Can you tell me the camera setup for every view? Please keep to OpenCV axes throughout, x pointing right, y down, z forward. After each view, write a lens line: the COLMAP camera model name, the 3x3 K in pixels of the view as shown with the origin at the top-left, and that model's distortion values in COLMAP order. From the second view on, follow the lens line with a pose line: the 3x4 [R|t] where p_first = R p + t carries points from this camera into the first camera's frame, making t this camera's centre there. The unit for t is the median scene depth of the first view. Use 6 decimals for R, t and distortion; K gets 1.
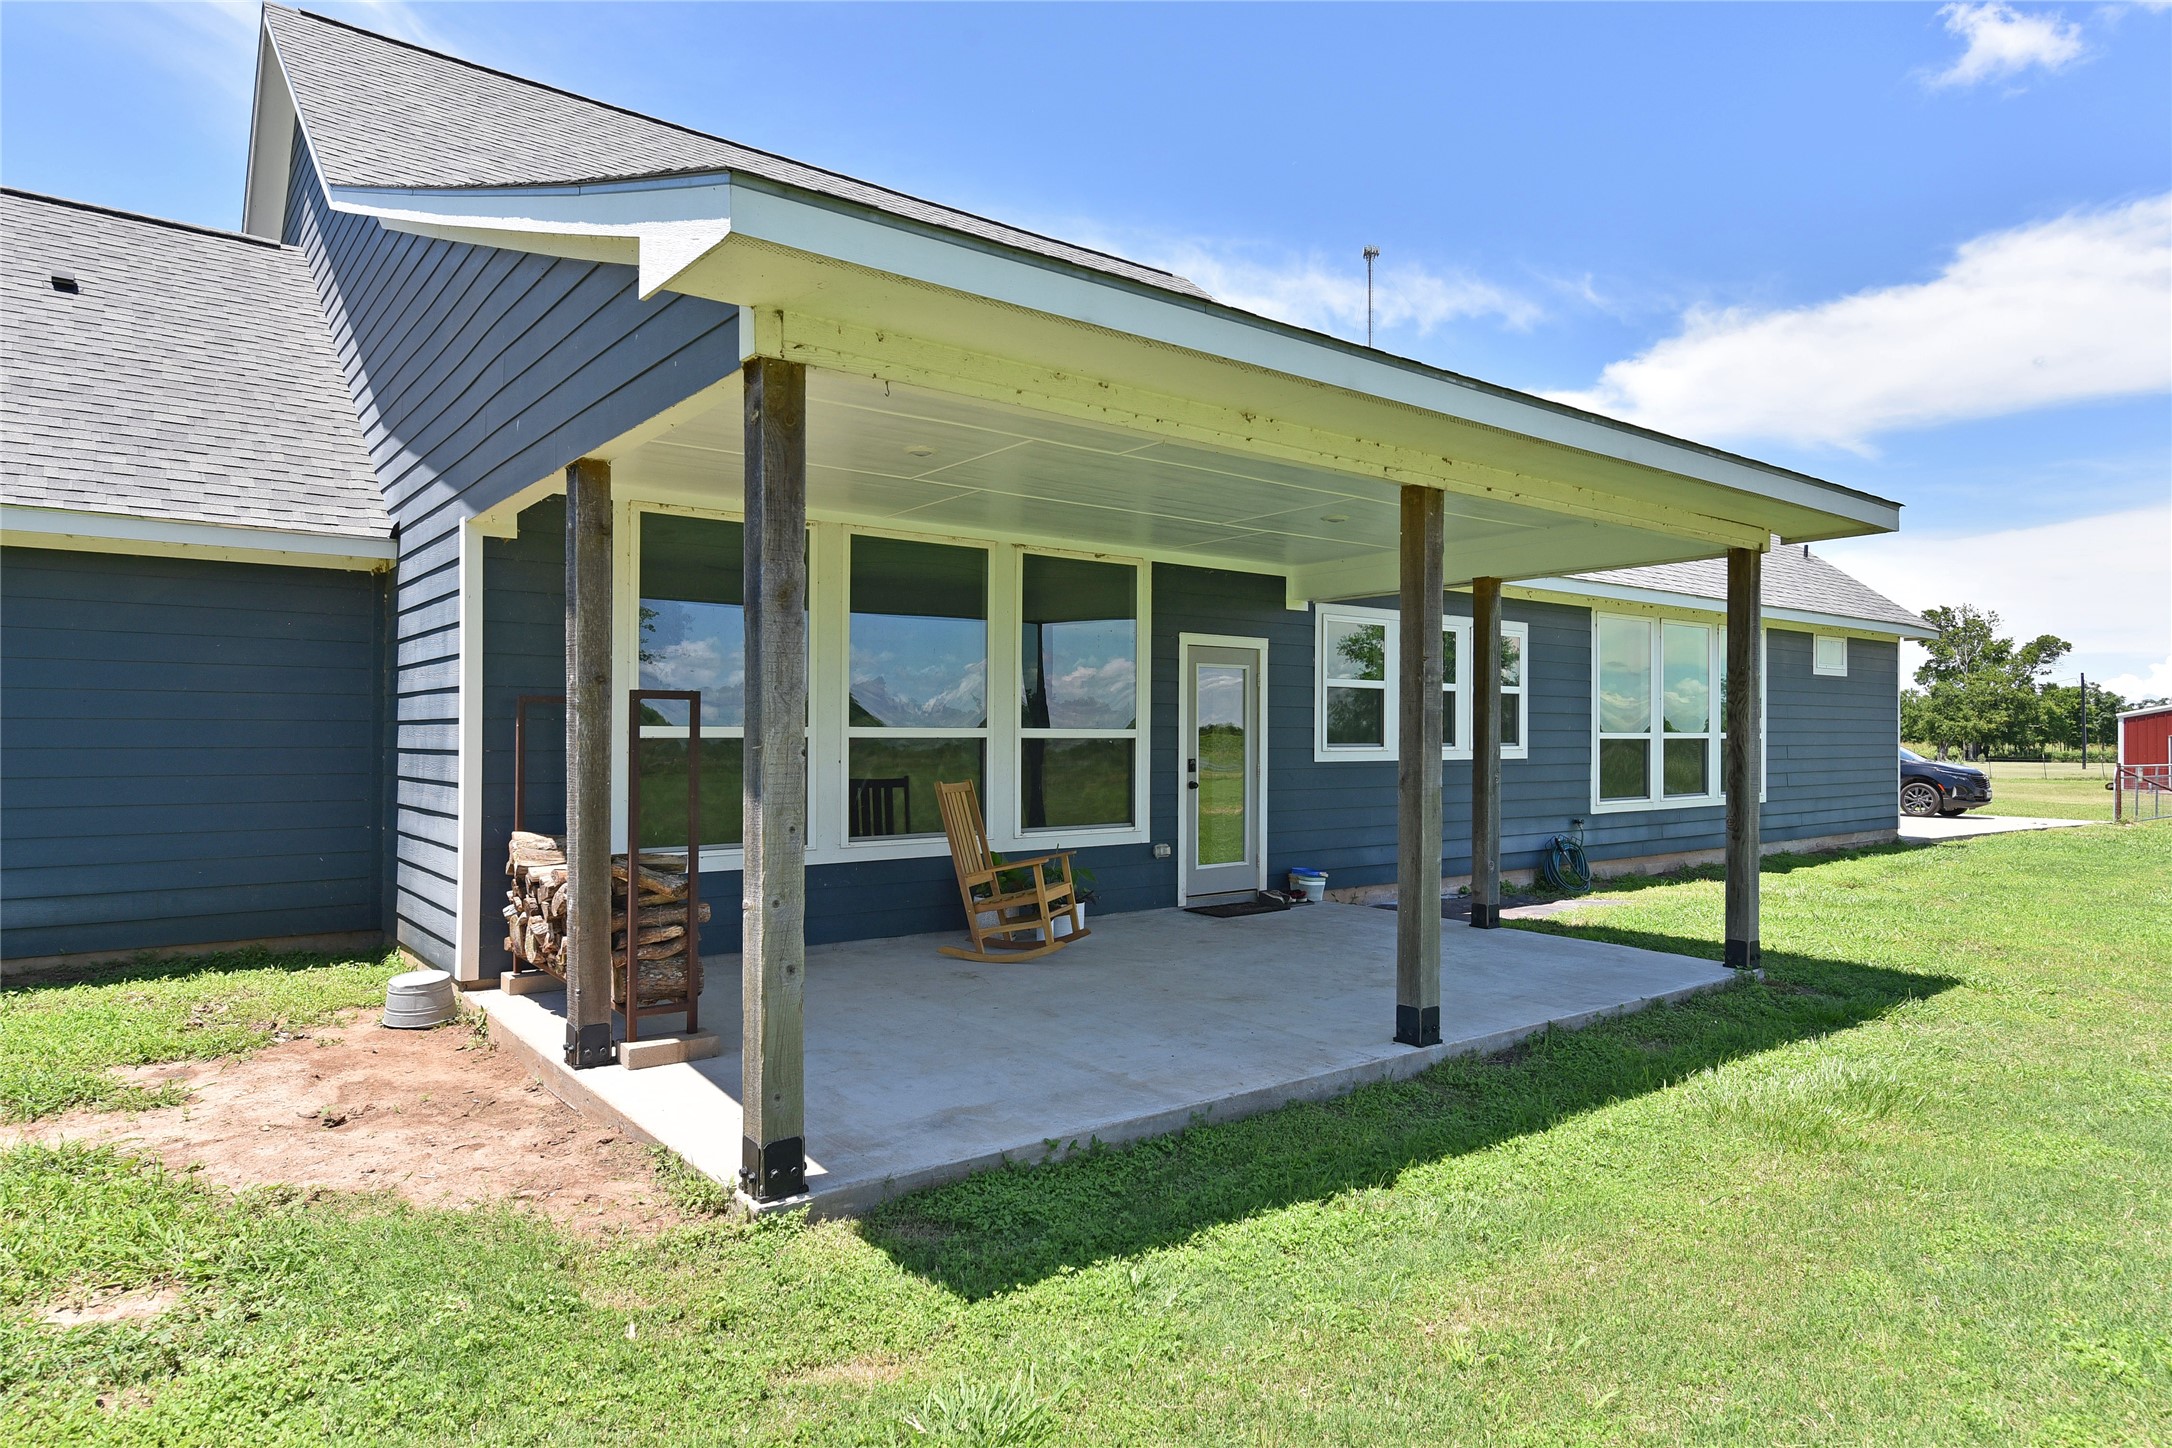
lens RADIAL K [[1306.8, 0, 1089.8], [0, 1306.8, 727.7], [0, 0, 1]] dist [0.007777, 0.001977]
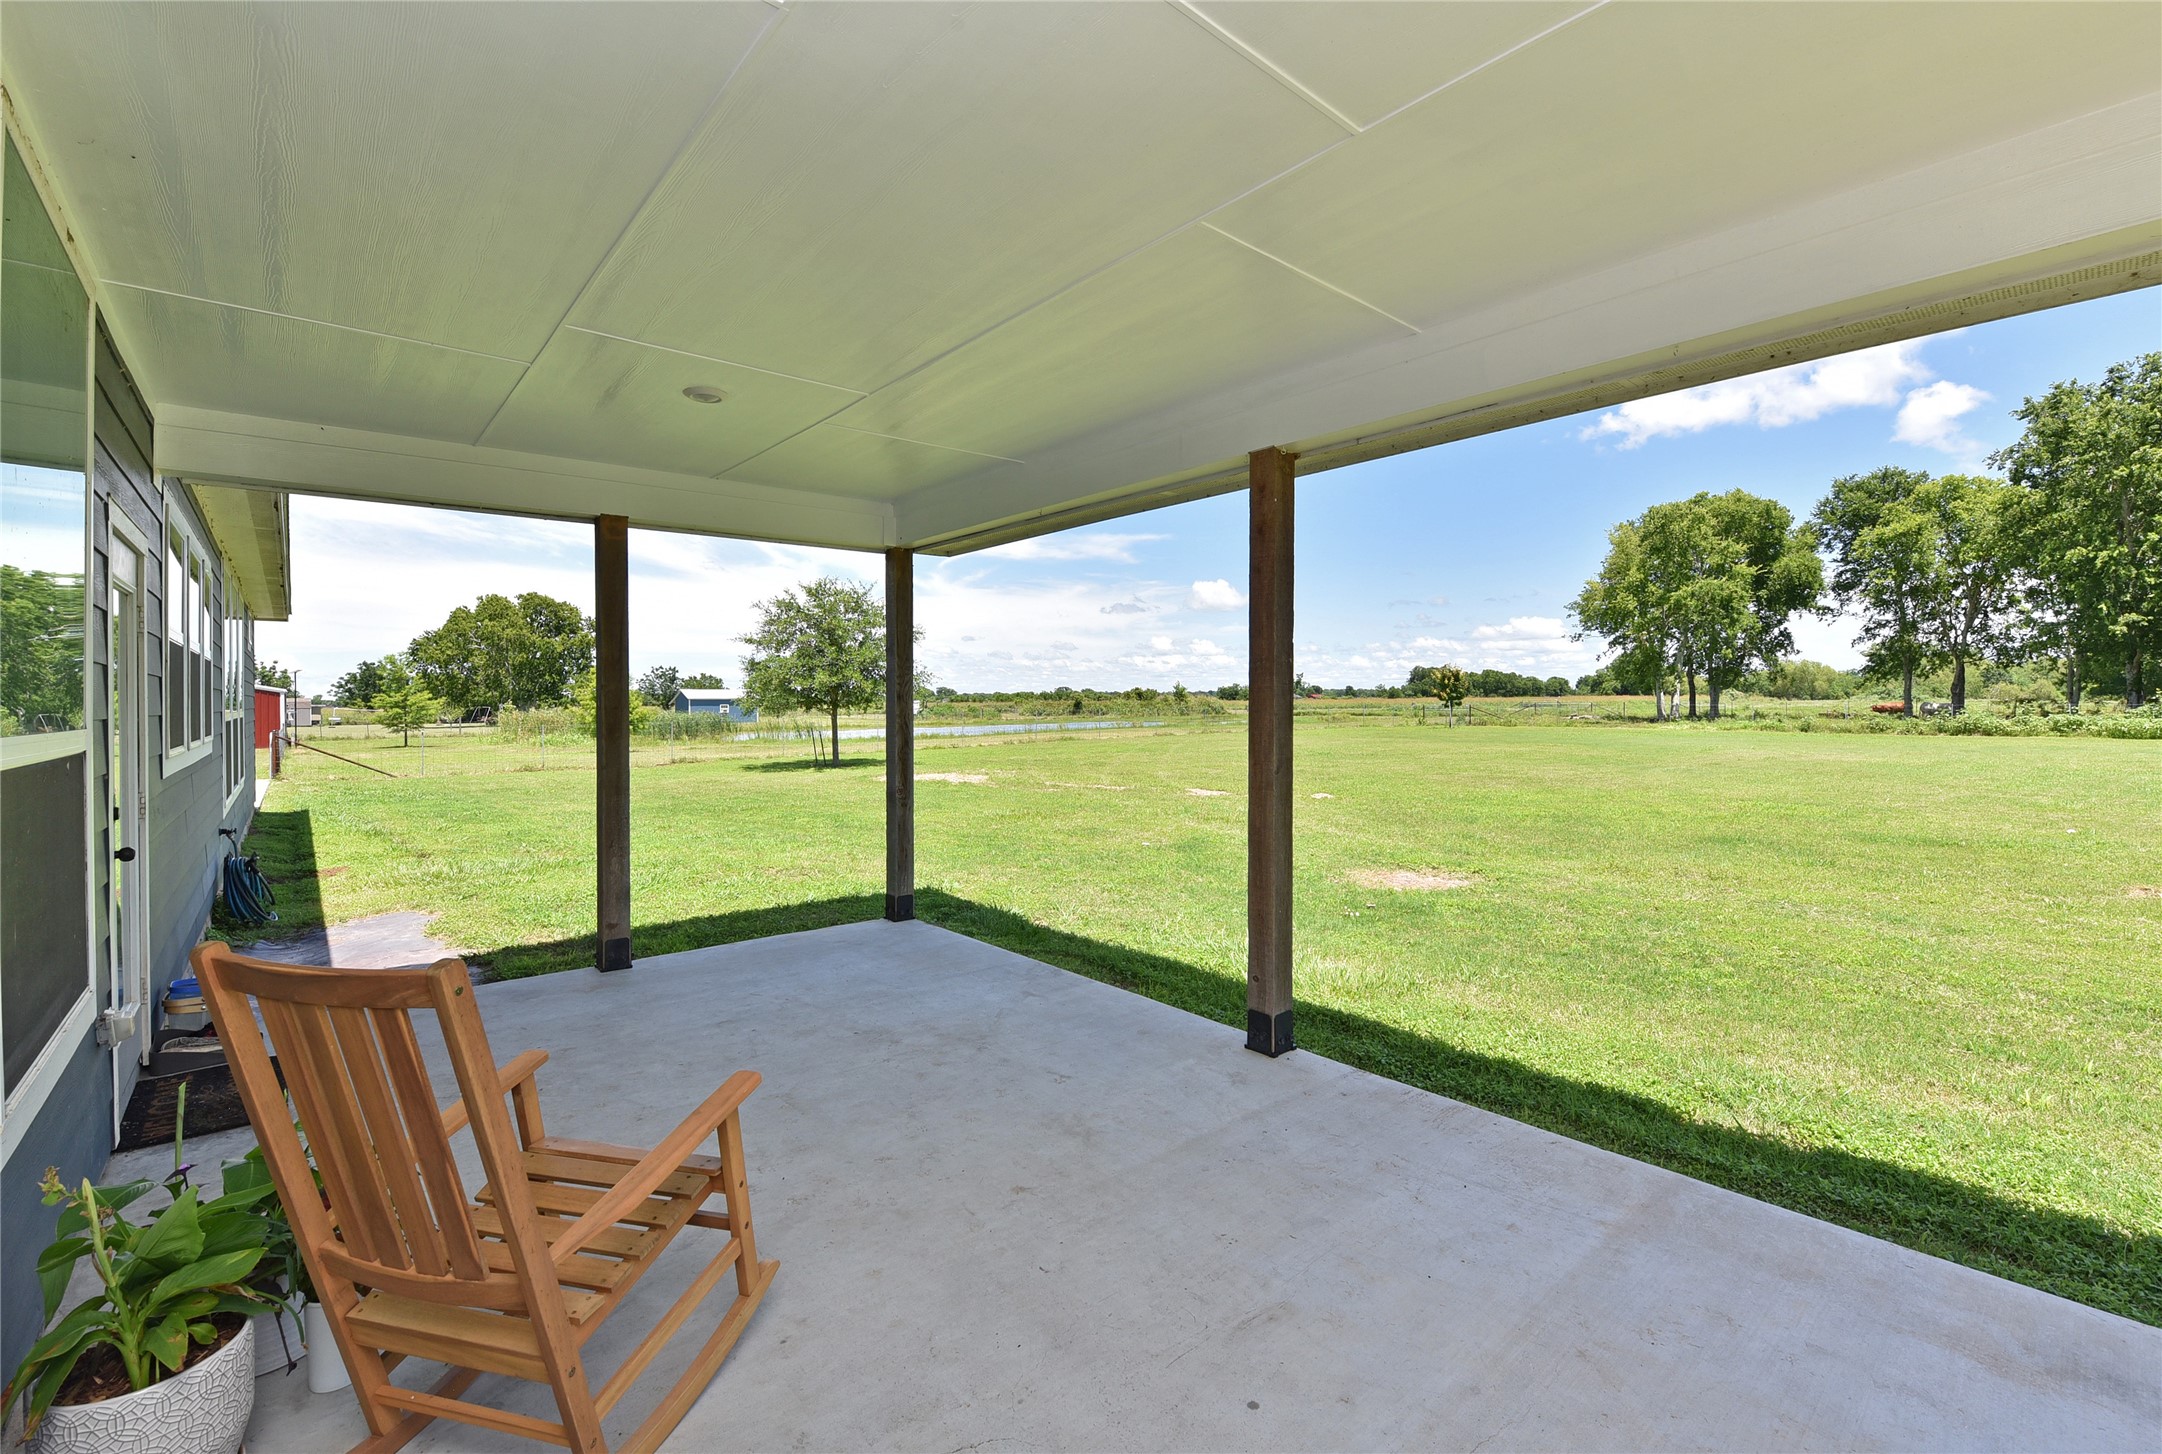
lens RADIAL K [[896.4, 0, 1082.0], [0, 896.4, 714.2], [0, 0, 1]] dist [-0.016559, 0.000112]
pose [[-0.068357, -0.025227, 0.997342, -0.356412], [-0.013607, 0.999611, 0.024352, -0.012502], [-0.997568, -0.011907, -0.068673, 1.114326]]
